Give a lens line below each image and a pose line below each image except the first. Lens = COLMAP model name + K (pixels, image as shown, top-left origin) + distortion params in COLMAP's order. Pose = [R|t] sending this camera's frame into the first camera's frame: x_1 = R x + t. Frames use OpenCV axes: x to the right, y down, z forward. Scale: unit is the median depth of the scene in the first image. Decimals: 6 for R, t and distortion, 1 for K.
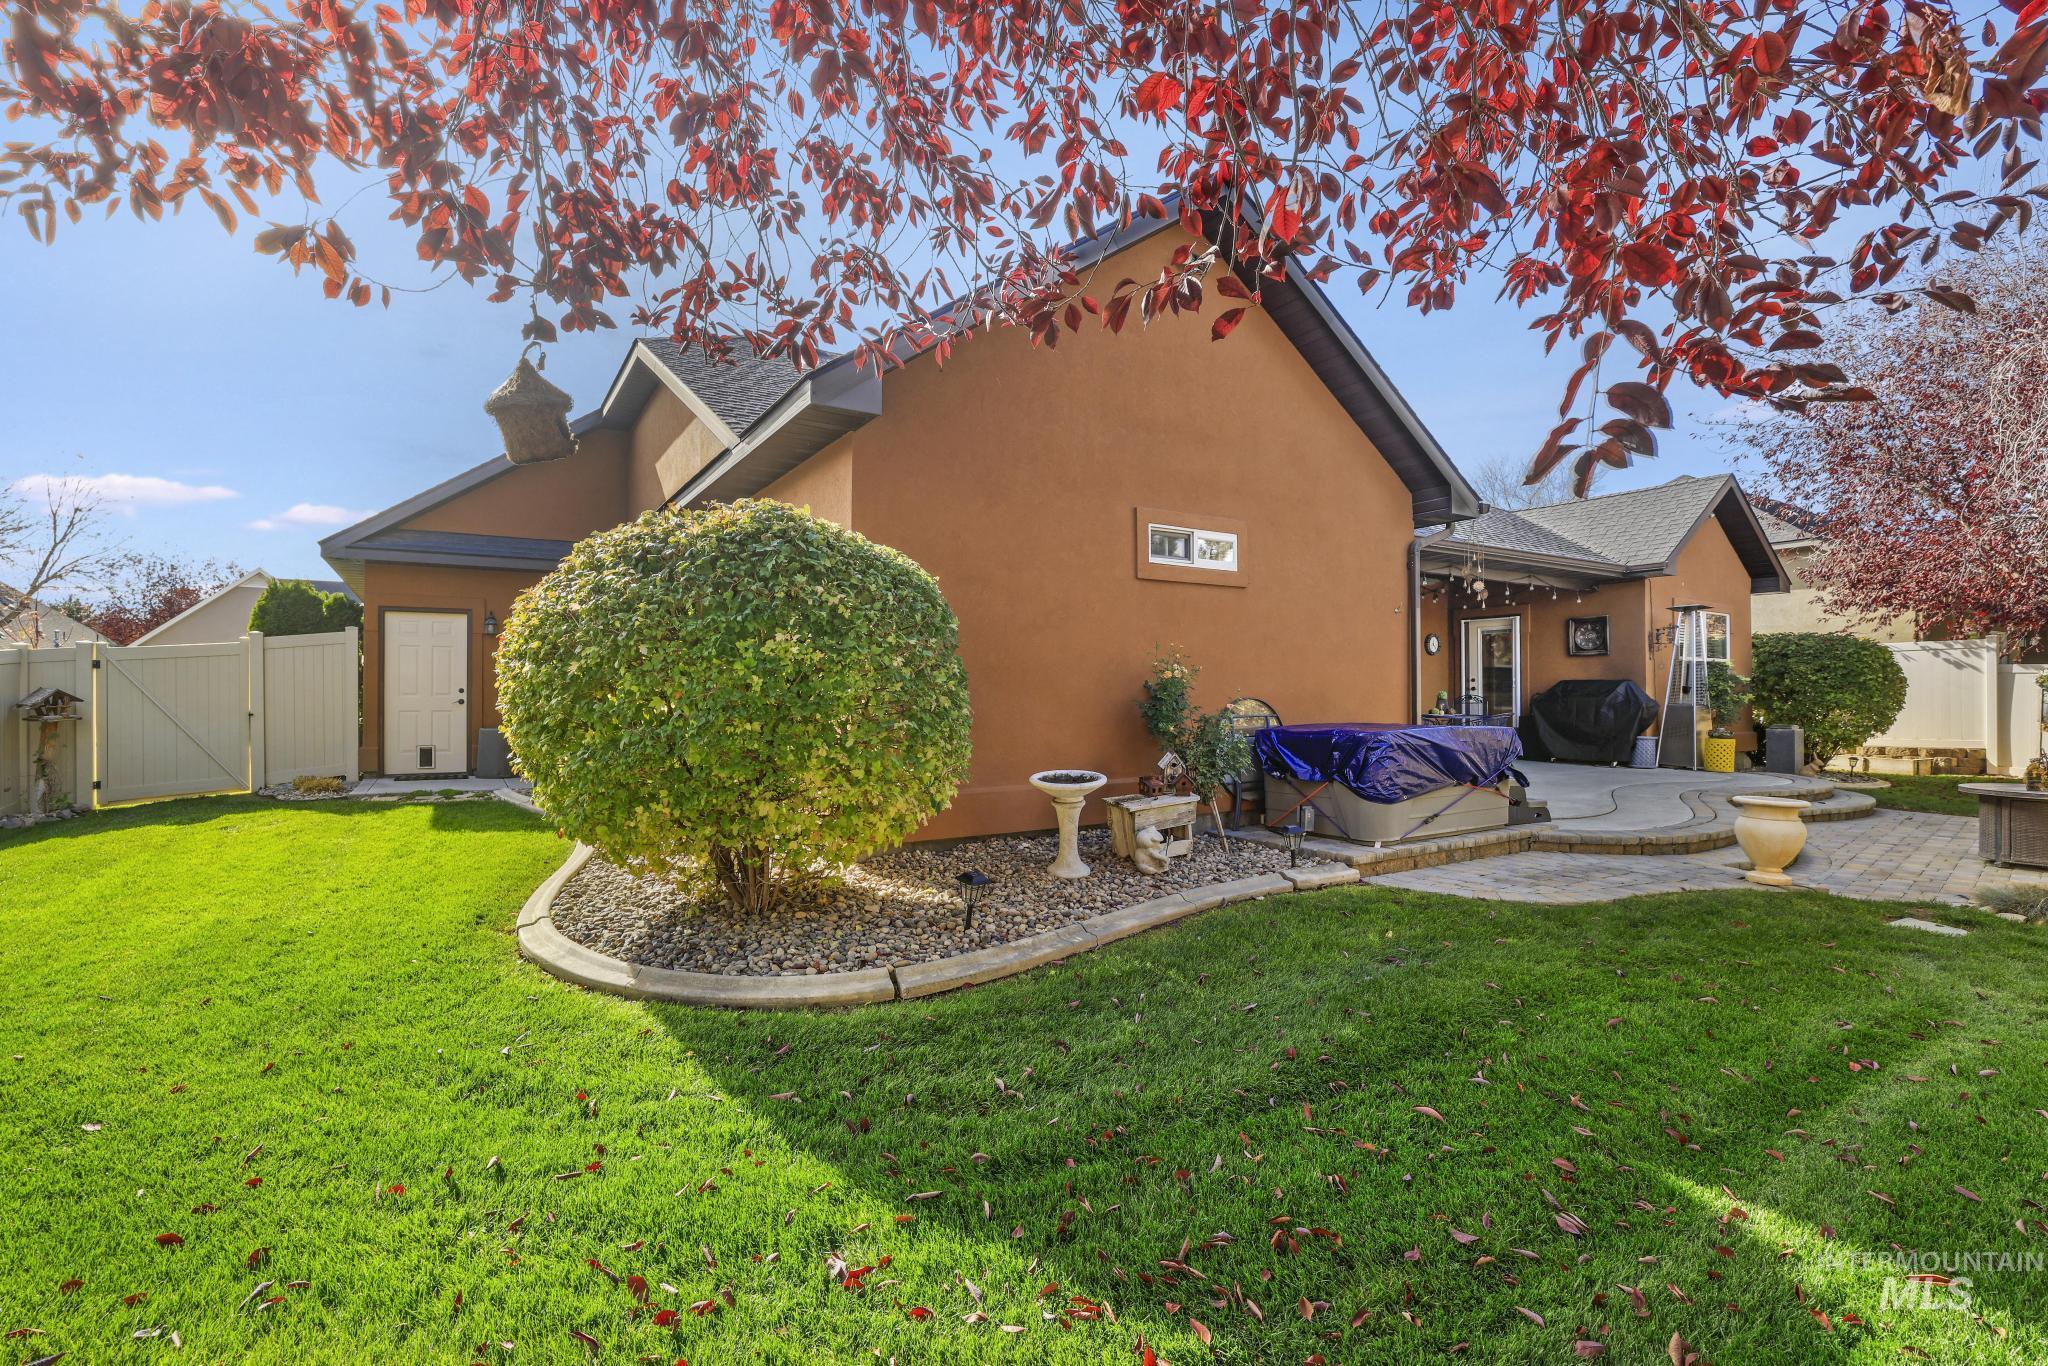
lens RADIAL K [[900.1, 0, 1024.0], [0, 900.1, 683.0], [0, 0, 1]] dist [-0.035160, 0.013545]
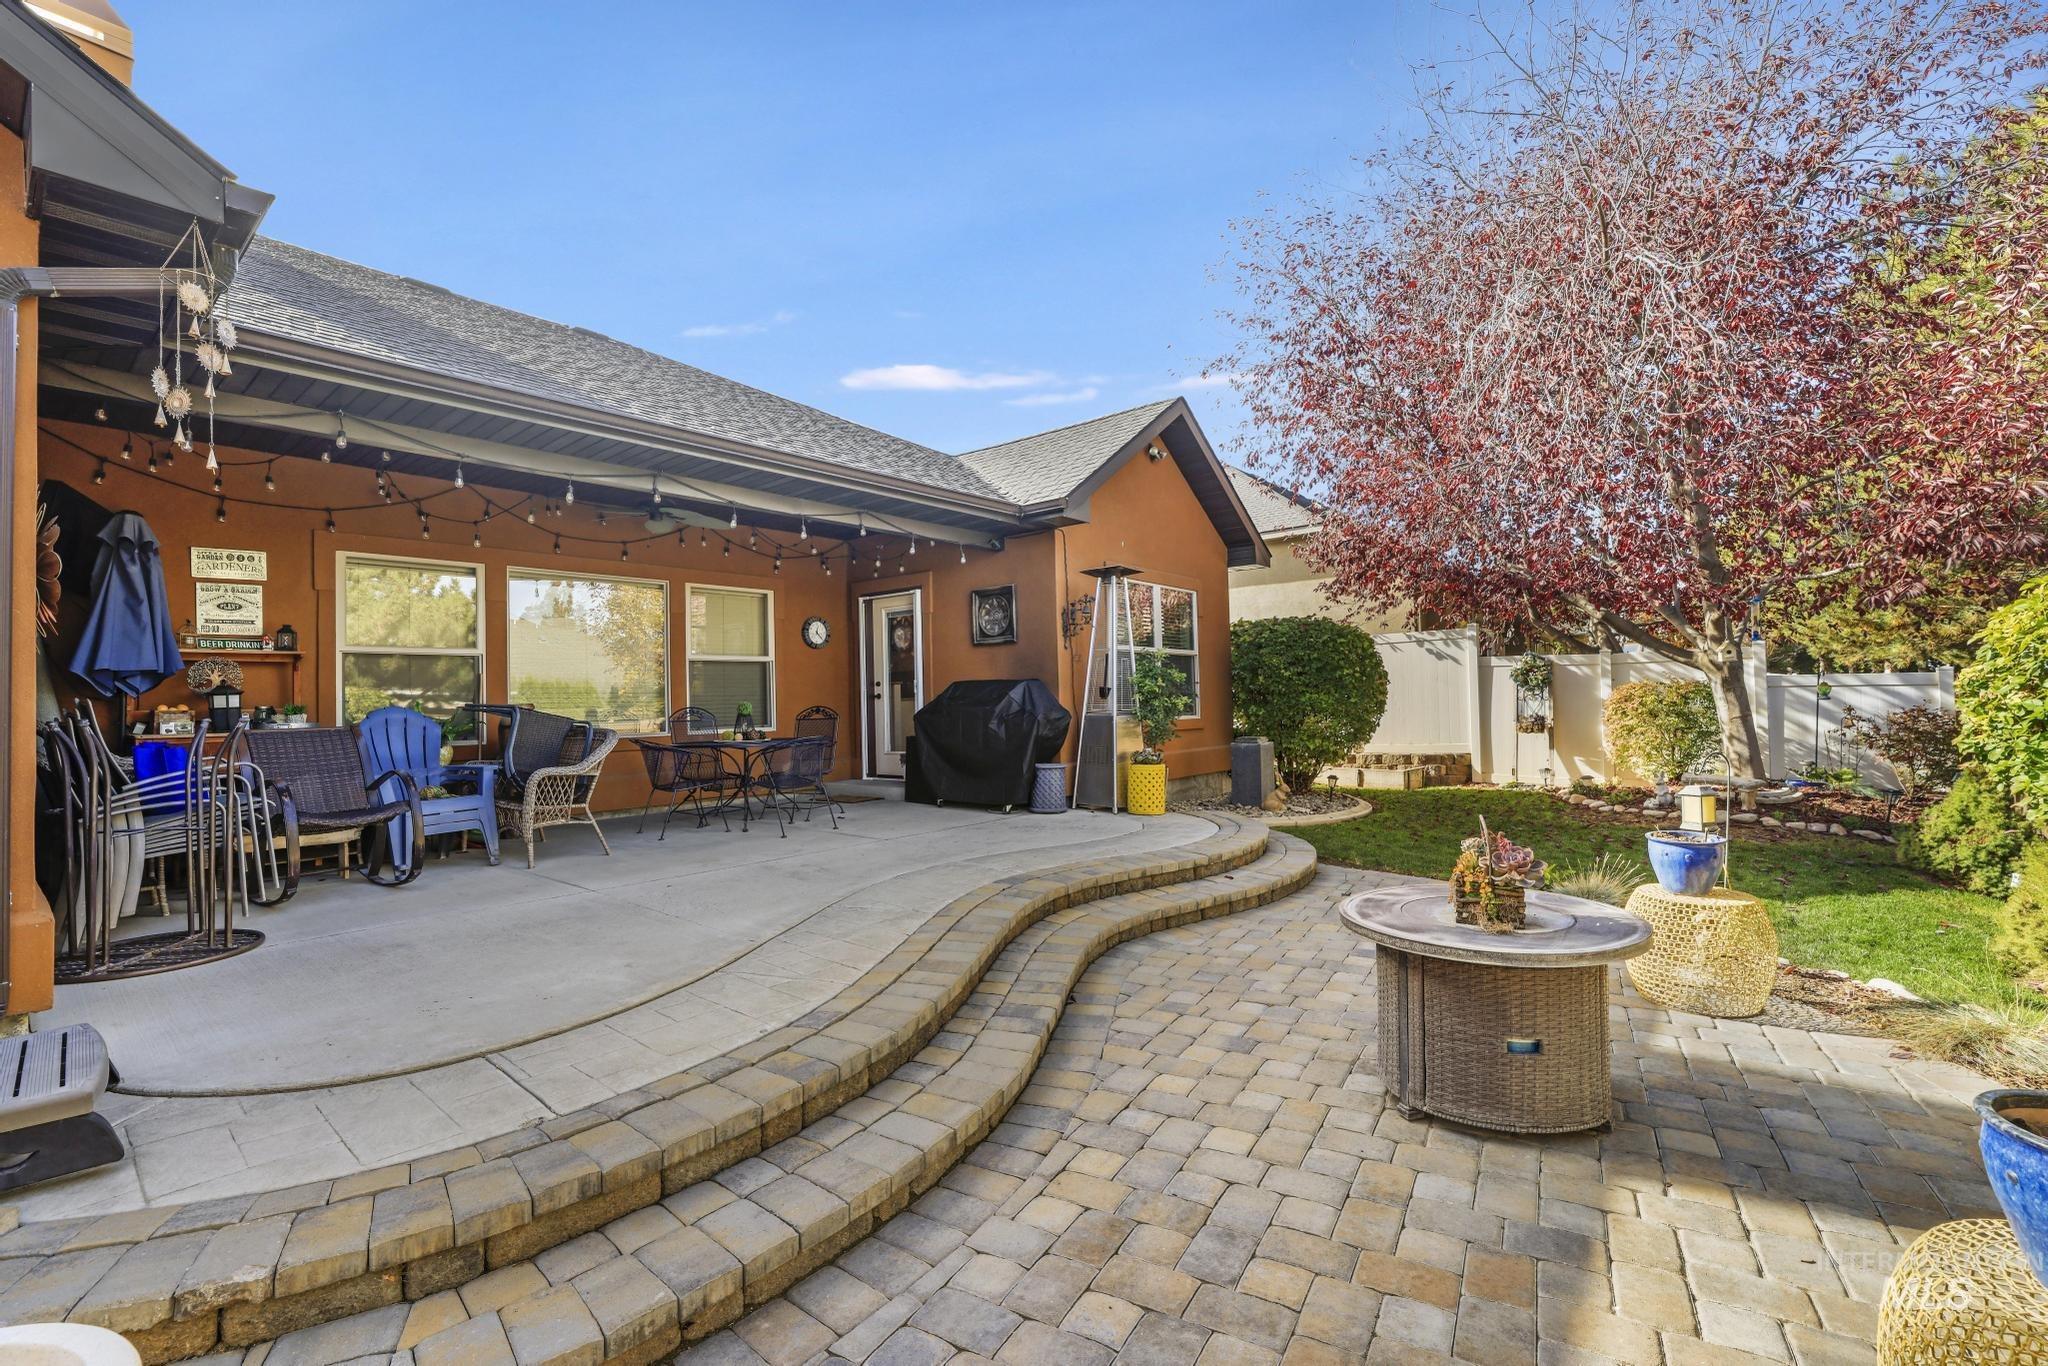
lens RADIAL K [[900.1, 0, 1024.0], [0, 900.1, 683.0], [0, 0, 1]] dist [-0.035160, 0.013545]
pose [[0.943972, -0.015077, 0.329680, 0.404876], [0.019538, 0.999757, -0.010223, 0.005592], [-0.329446, 0.016091, 0.944037, 0.325823]]
